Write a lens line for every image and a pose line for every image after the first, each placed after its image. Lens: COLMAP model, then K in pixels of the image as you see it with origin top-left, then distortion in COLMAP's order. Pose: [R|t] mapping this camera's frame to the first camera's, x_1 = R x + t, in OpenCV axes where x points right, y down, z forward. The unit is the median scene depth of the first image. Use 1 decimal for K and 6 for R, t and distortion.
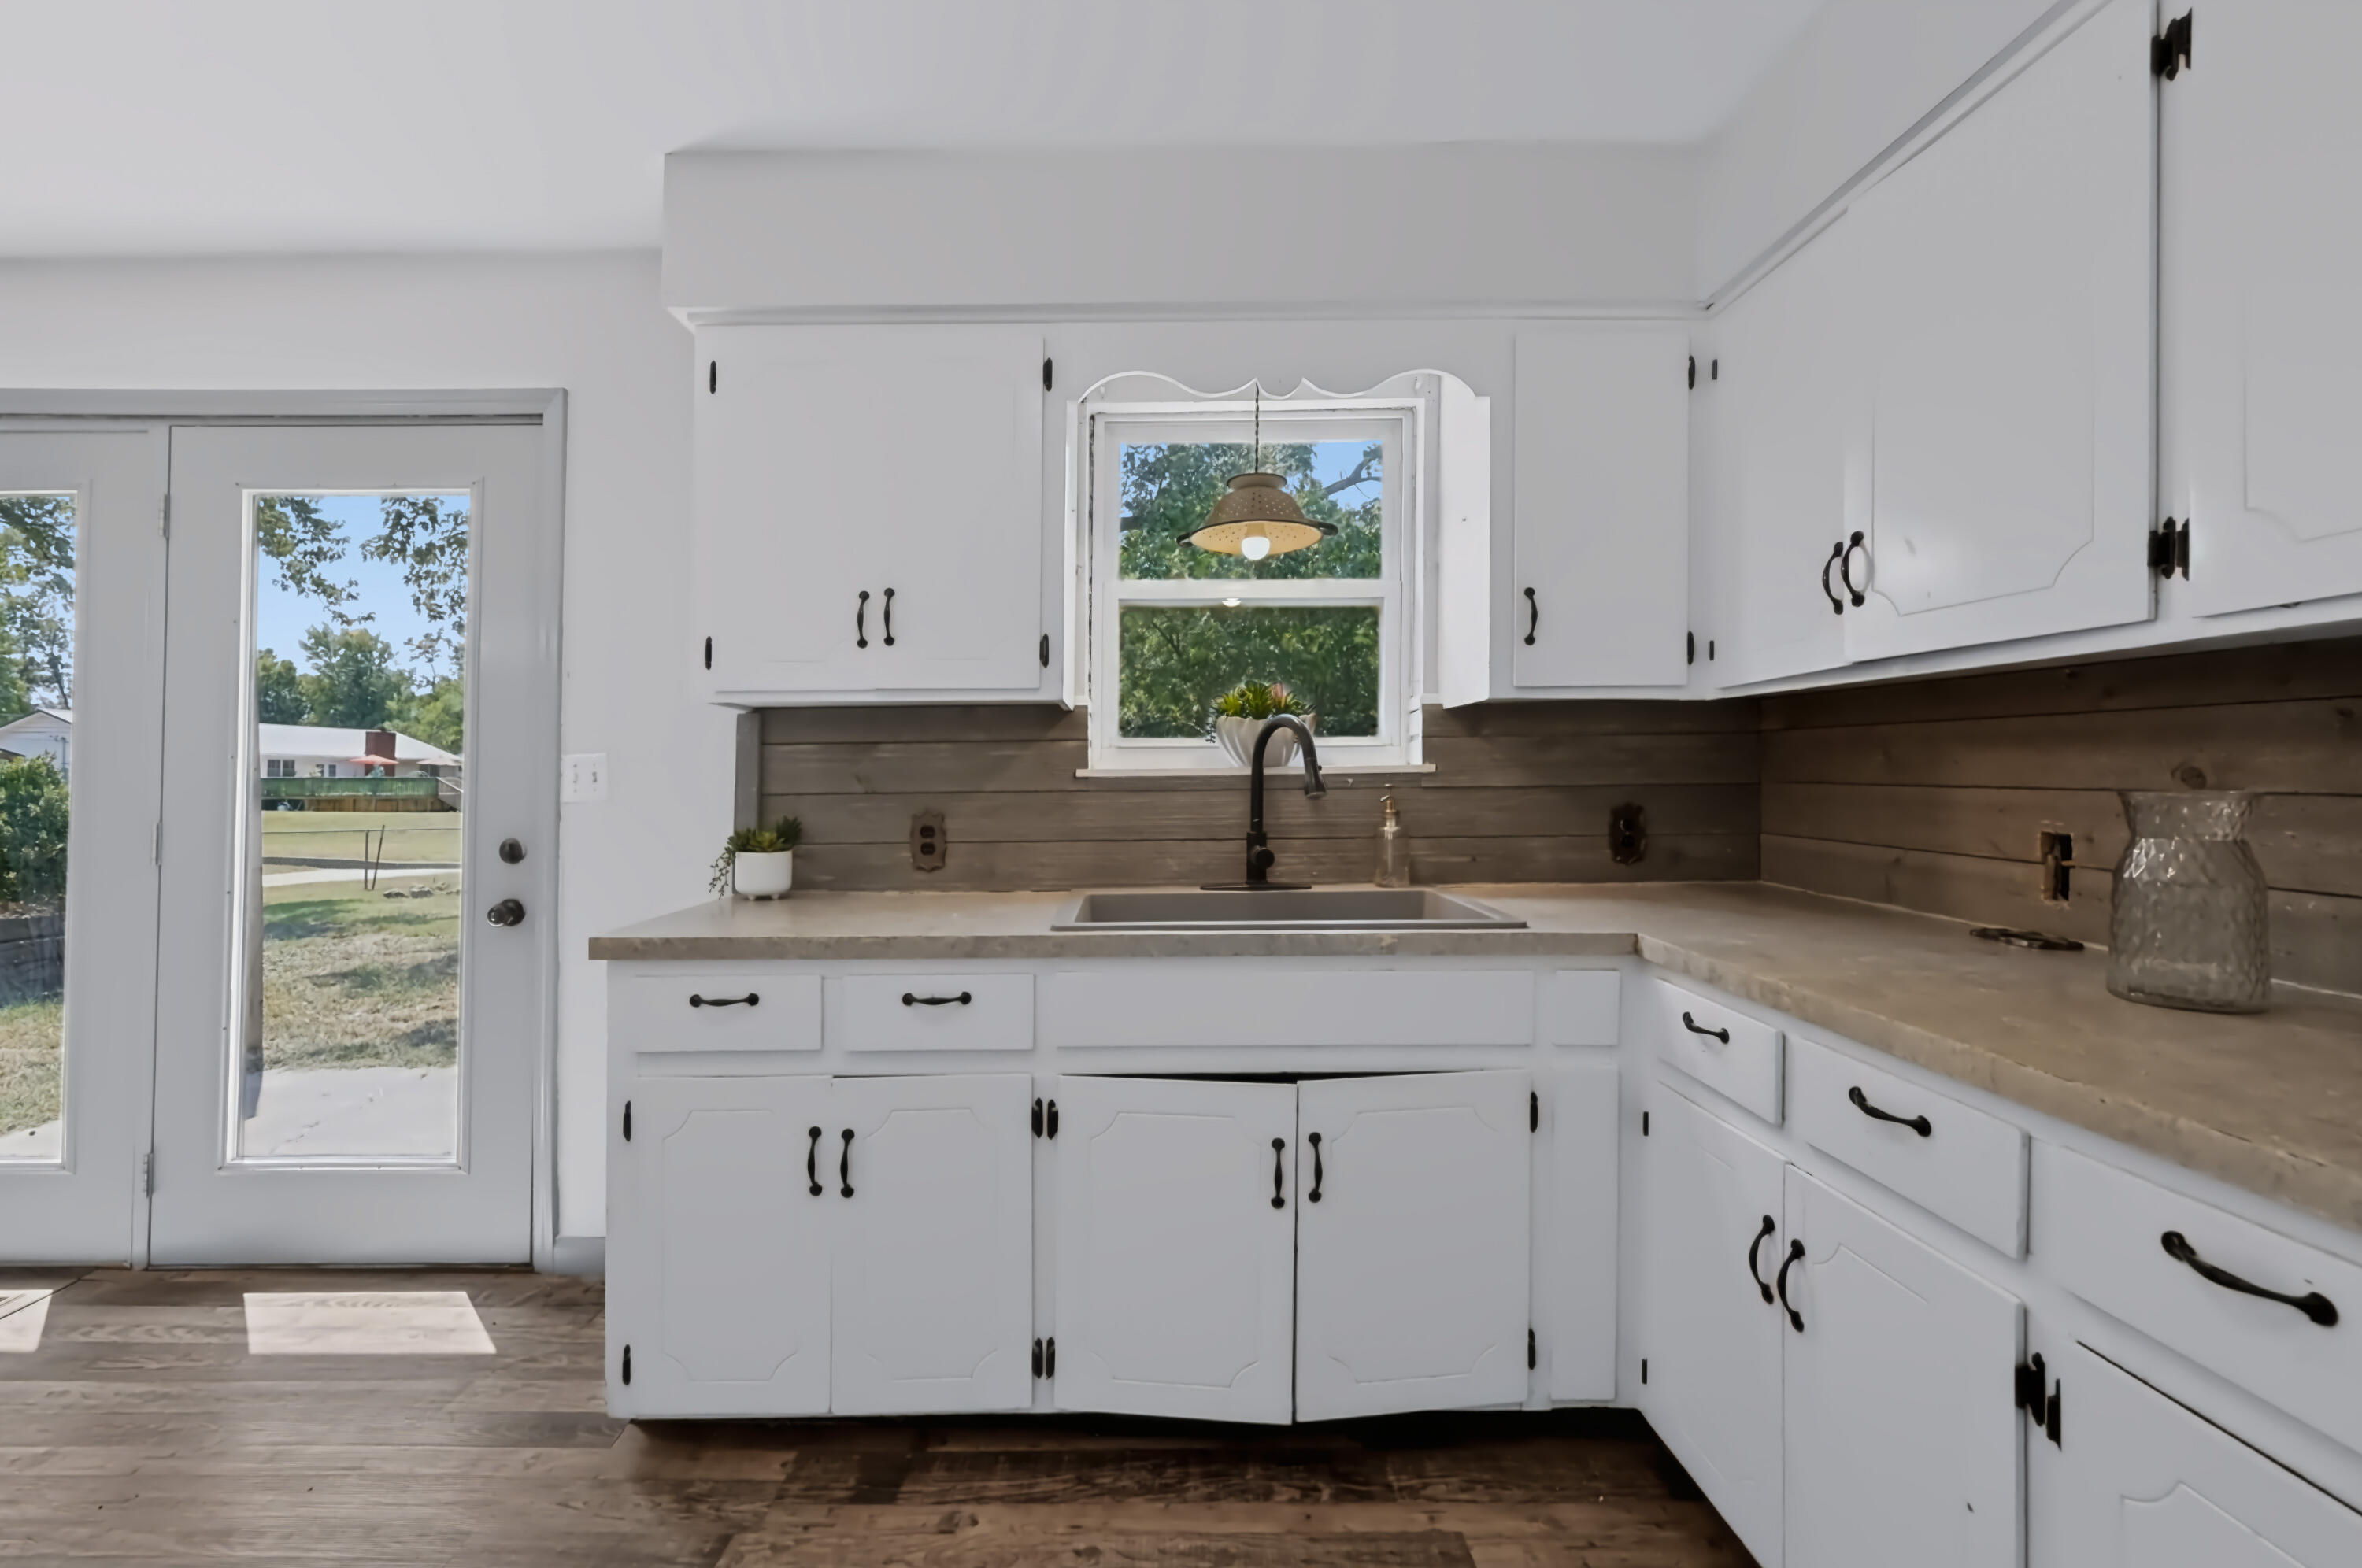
lens RADIAL K [[991.6, 0, 1181.0], [0, 991.6, 784.0], [0, 0, 1]] dist [-0.004546, -0.000151]
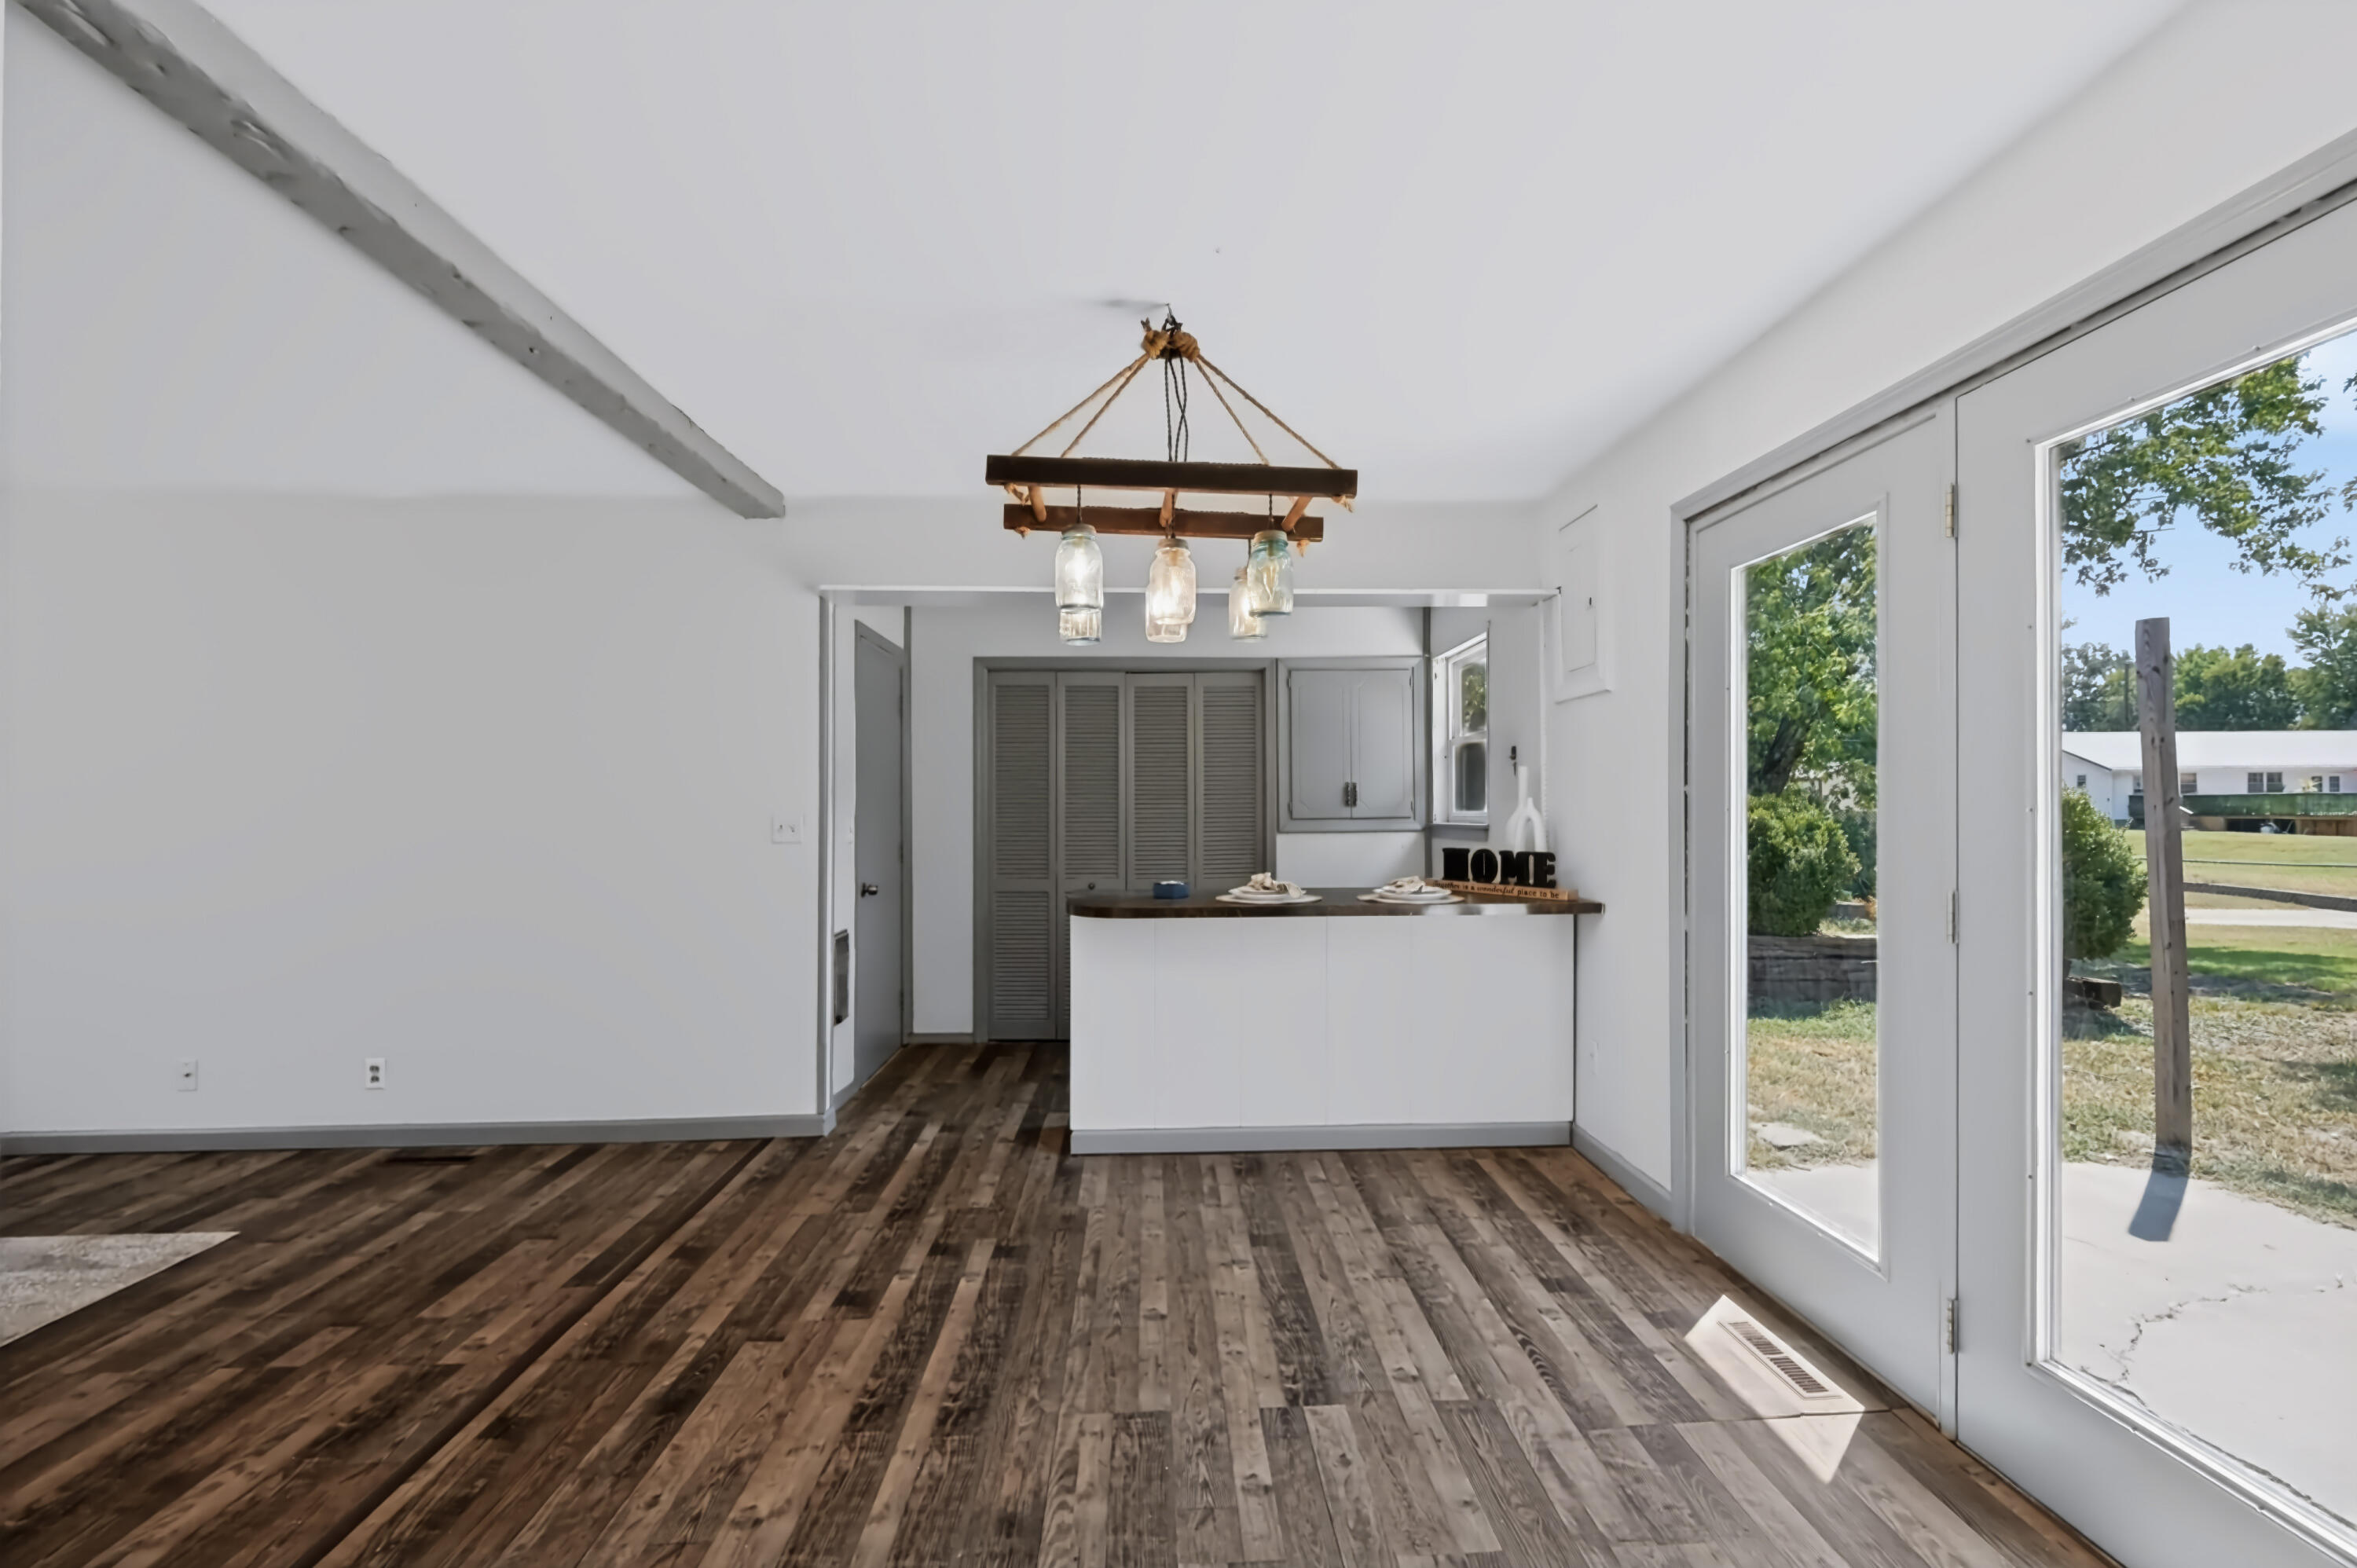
lens RADIAL K [[1024.9, 0, 1178.5], [0, 1024.9, 784.0], [0, 0, 1]] dist [-0.002305, -0.000215]
pose [[0.003309, -0.022521, -0.999741, -0.048289], [0.011941, 0.999676, -0.022480, -0.008885], [0.999923, -0.011864, 0.003577, 0.088384]]
